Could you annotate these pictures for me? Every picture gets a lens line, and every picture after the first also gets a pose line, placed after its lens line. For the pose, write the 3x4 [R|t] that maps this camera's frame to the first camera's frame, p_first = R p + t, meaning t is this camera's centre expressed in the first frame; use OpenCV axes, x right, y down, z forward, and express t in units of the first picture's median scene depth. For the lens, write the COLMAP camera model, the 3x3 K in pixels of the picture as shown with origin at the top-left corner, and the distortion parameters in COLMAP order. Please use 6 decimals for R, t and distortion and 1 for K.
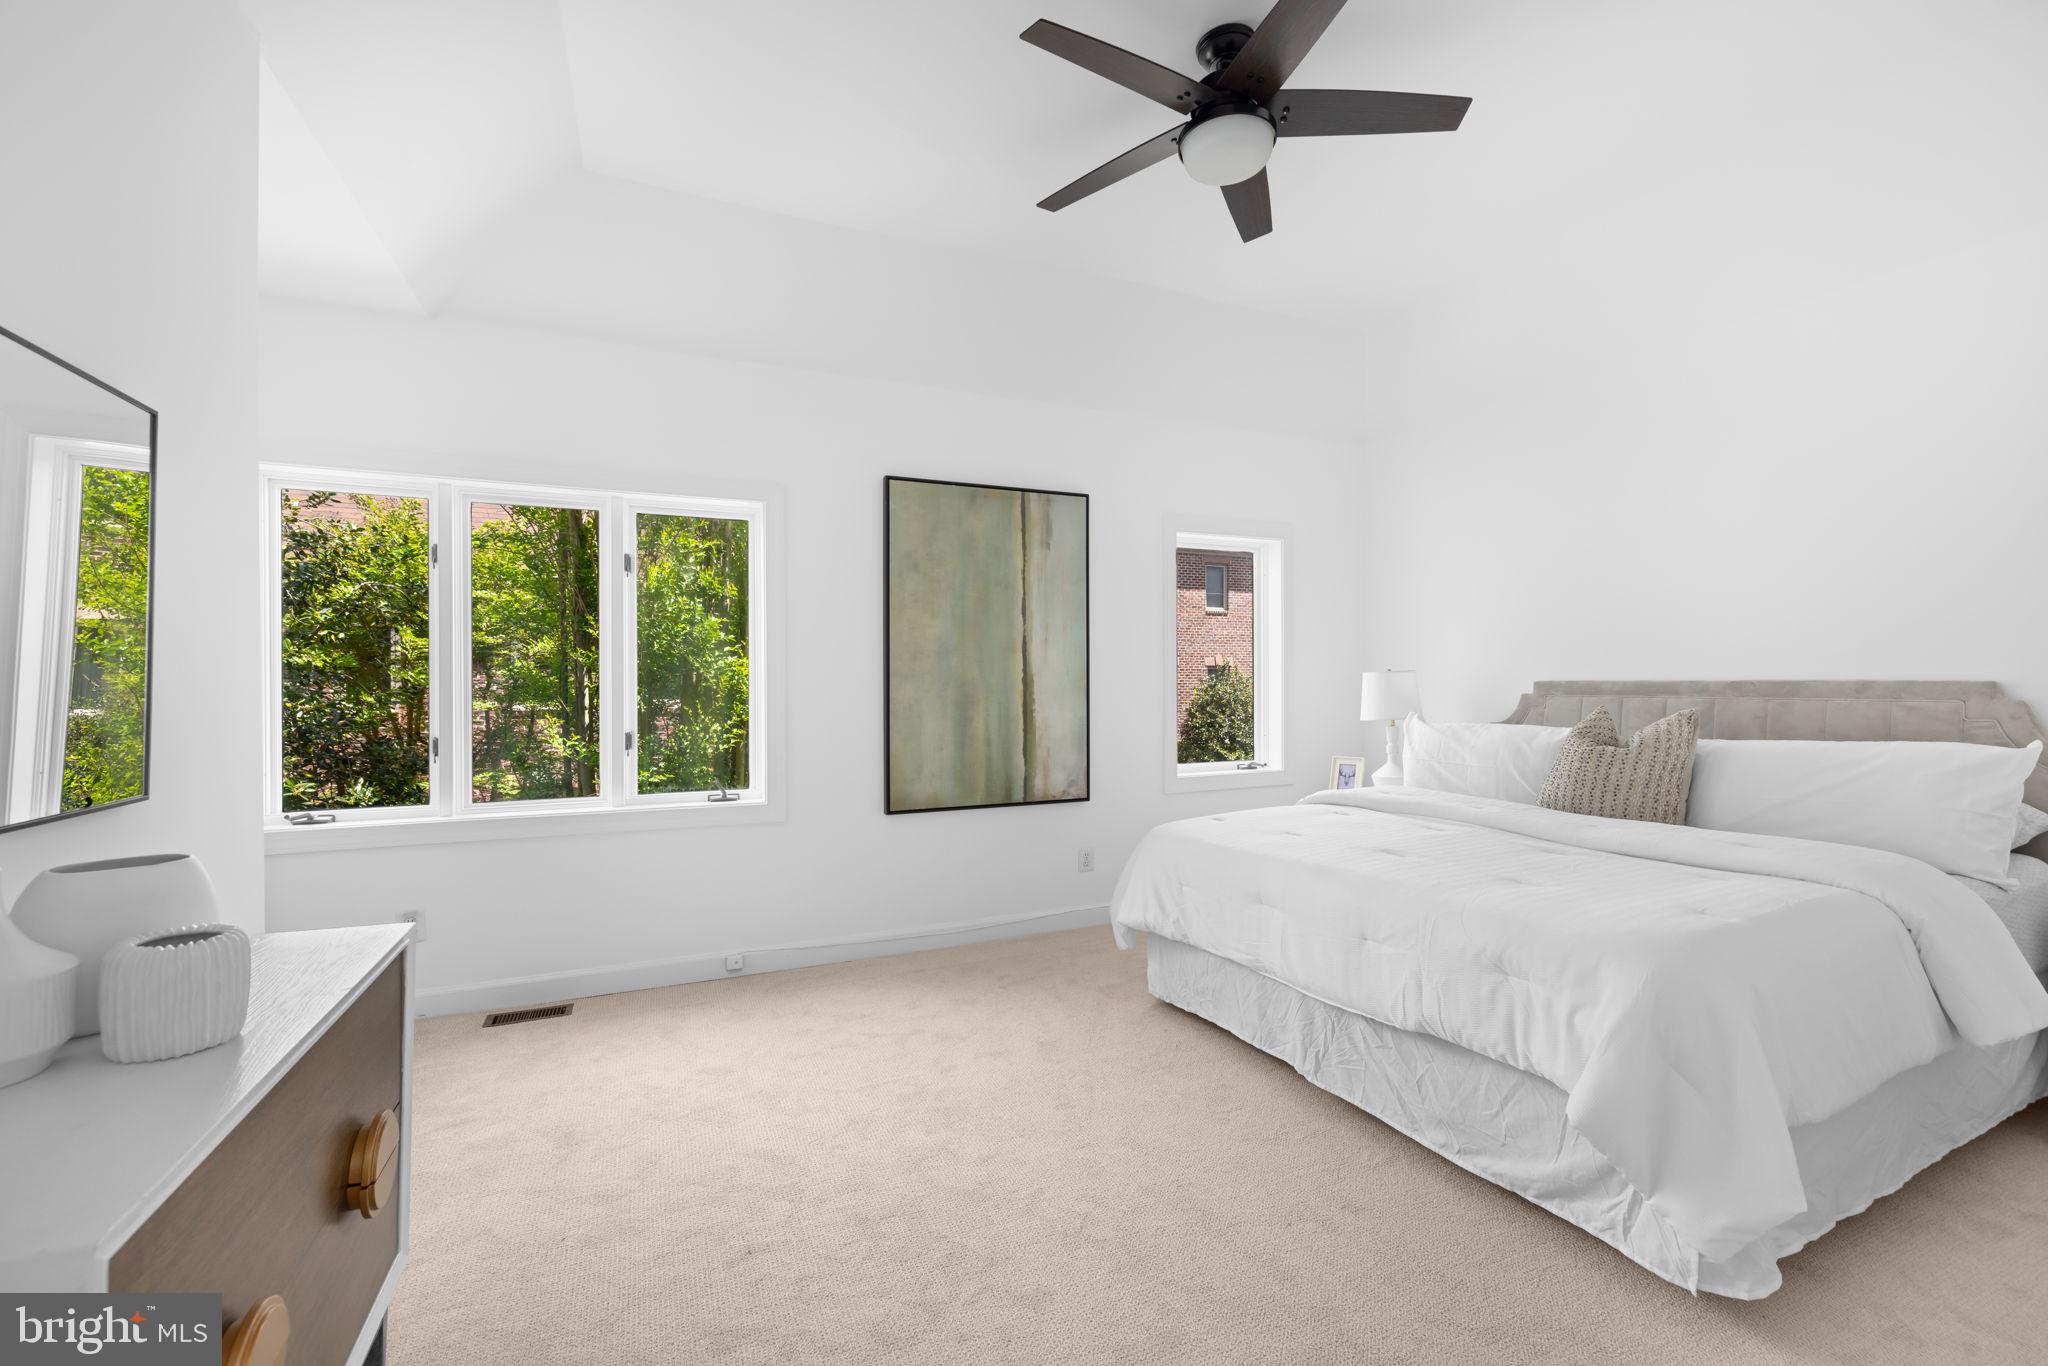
lens RADIAL K [[812.1, 0, 1021.3], [0, 812.1, 675.6], [0, 0, 1]] dist [0.002979, 0.000068]
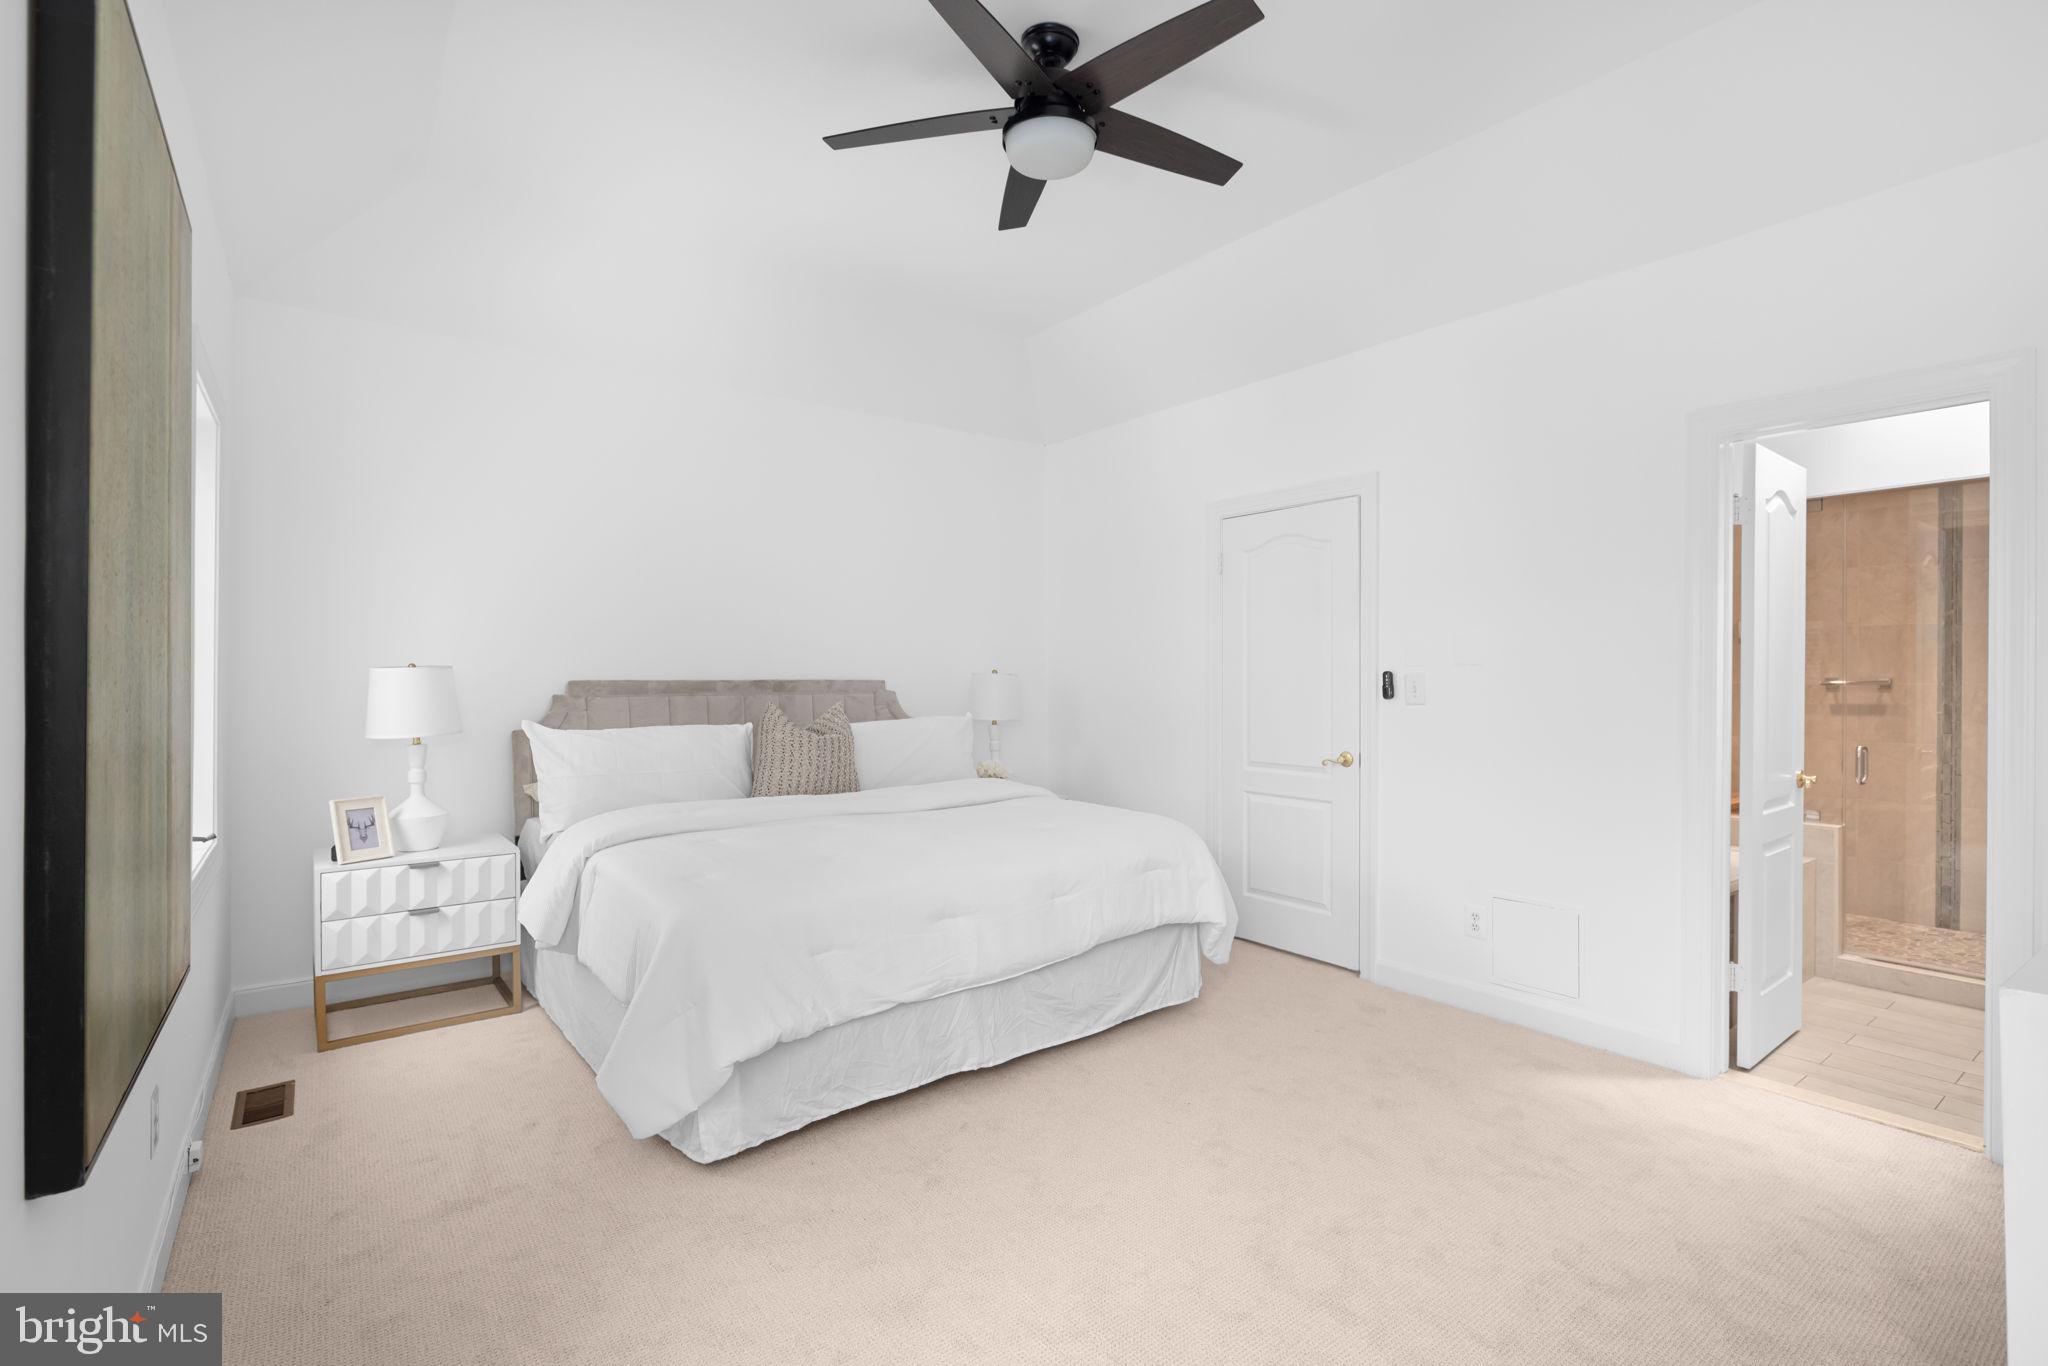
lens RADIAL K [[939.3, 0, 1024.5], [0, 939.3, 684.2], [0, 0, 1]] dist [0.001006, 0.000048]
pose [[-0.206669, -0.000005, 0.978411, -0.648348], [-0.006878, 0.999975, -0.001448, 0.012575], [-0.978387, -0.007029, -0.206664, 0.956348]]
